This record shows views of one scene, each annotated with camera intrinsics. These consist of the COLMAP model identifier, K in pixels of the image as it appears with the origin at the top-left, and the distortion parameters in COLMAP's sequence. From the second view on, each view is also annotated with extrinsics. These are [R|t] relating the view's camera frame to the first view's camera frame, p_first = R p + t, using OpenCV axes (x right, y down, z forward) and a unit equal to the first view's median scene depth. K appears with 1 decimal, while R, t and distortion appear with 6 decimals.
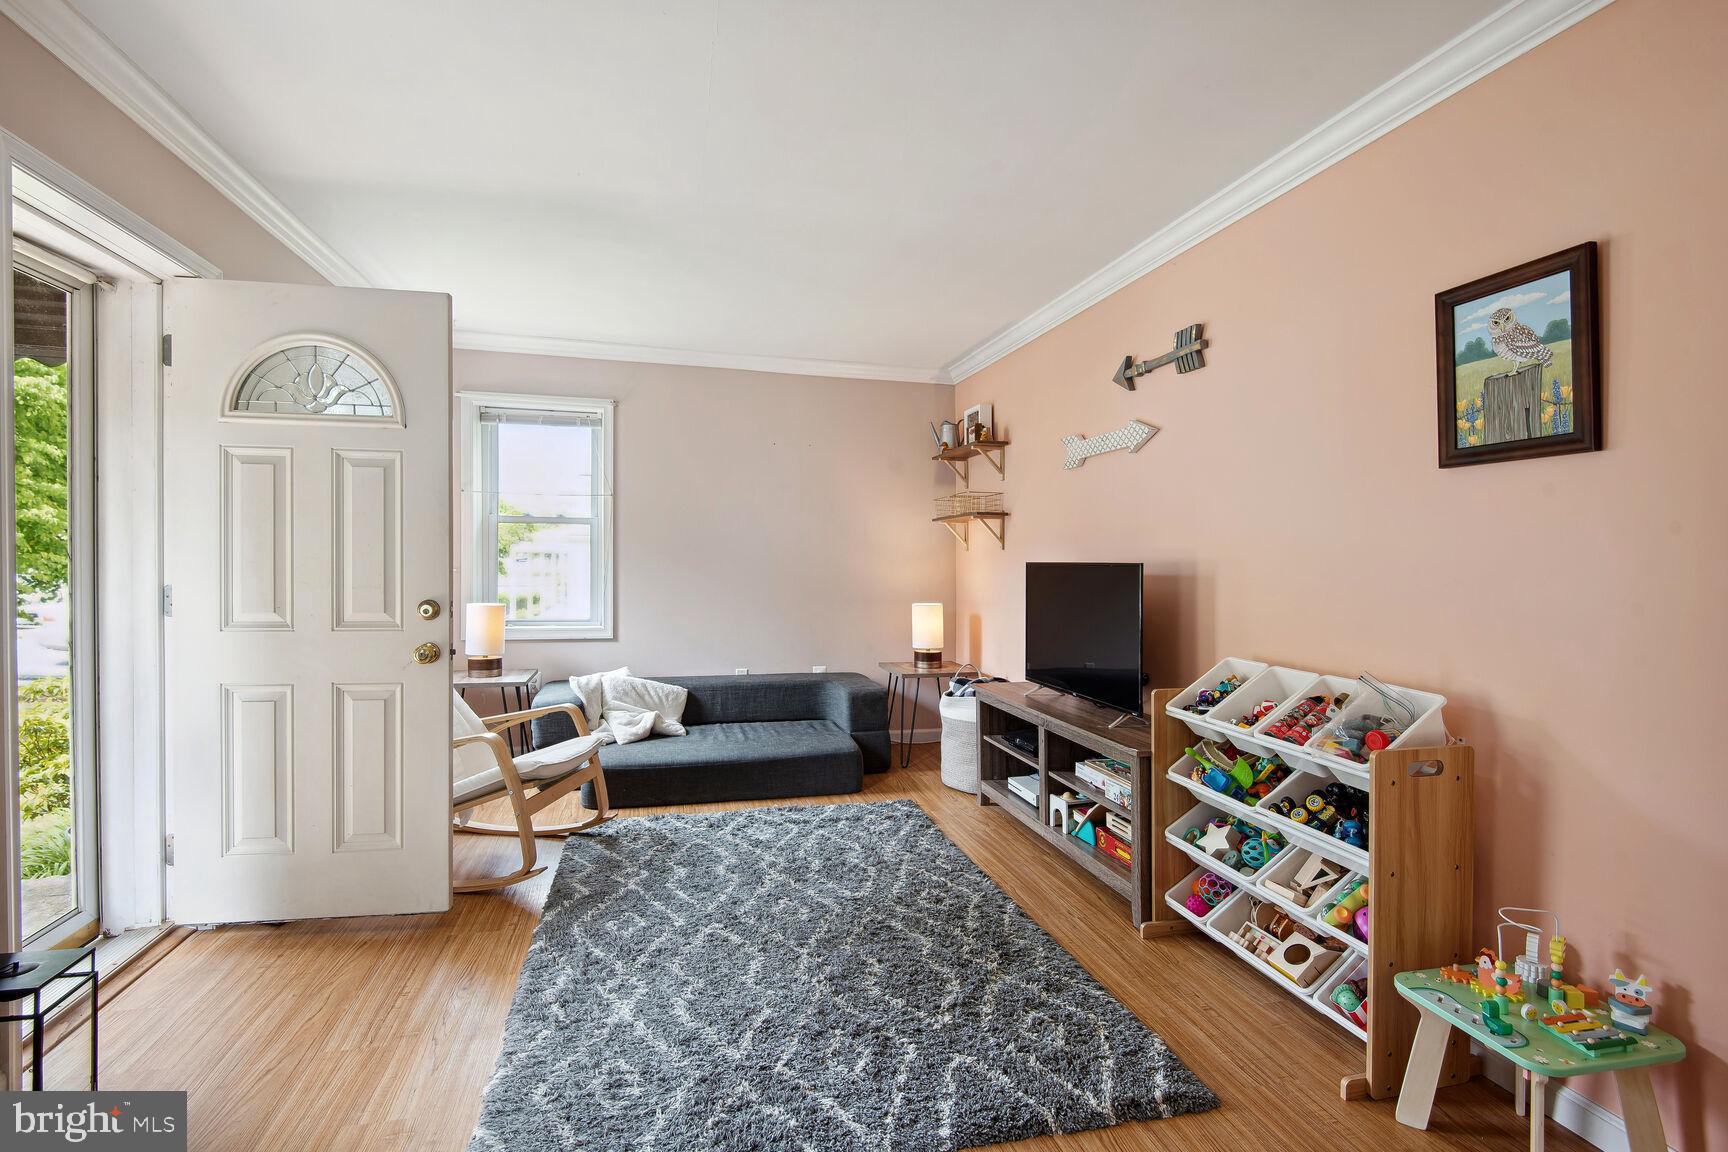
lens RADIAL K [[848.5, 0, 864.0], [0, 848.5, 576.0], [0, 0, 1]] dist [-0.001126, -0.034907]
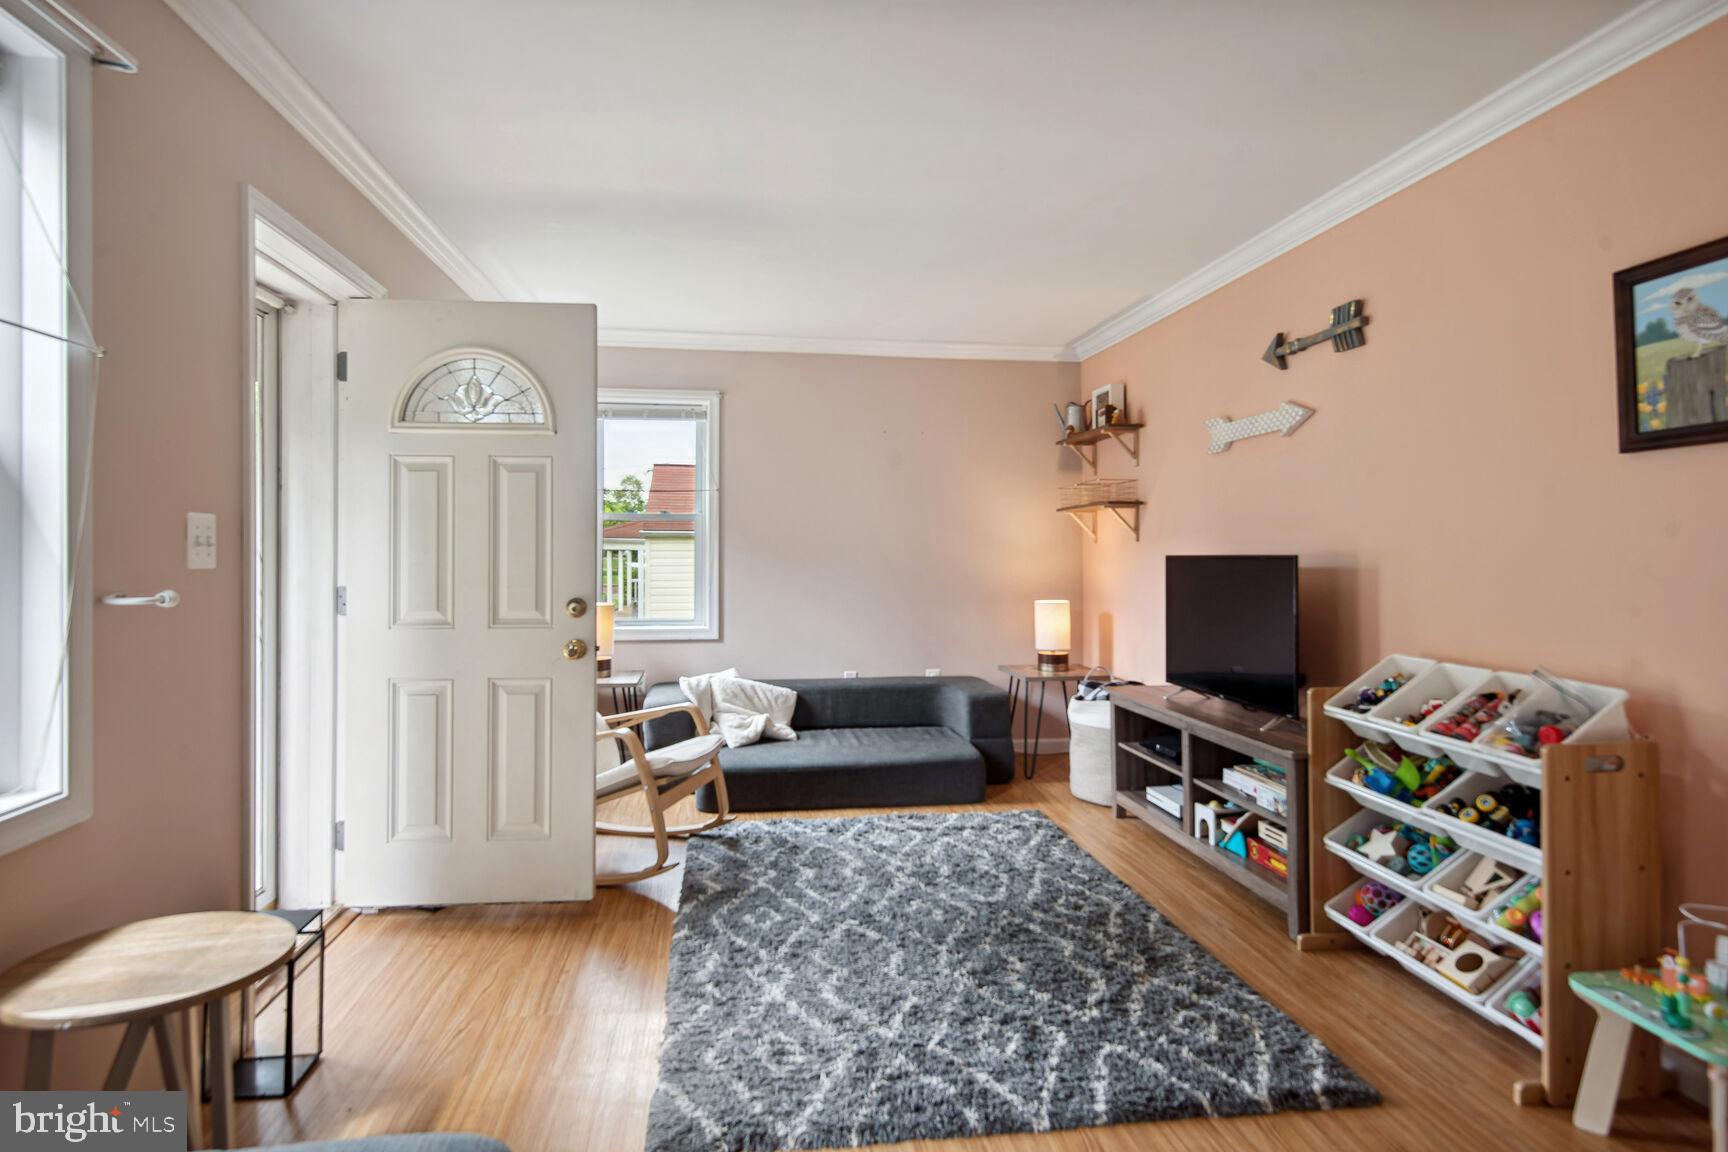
lens RADIAL K [[931.0, 0, 853.5], [0, 931.0, 576.1], [0, 0, 1]] dist [0.002739, -0.021249]
pose [[0.991665, -0.008515, -0.128561, -0.034841], [0.009012, 0.999954, 0.003280, 0.000356], [0.128527, -0.004411, 0.991696, -0.112536]]
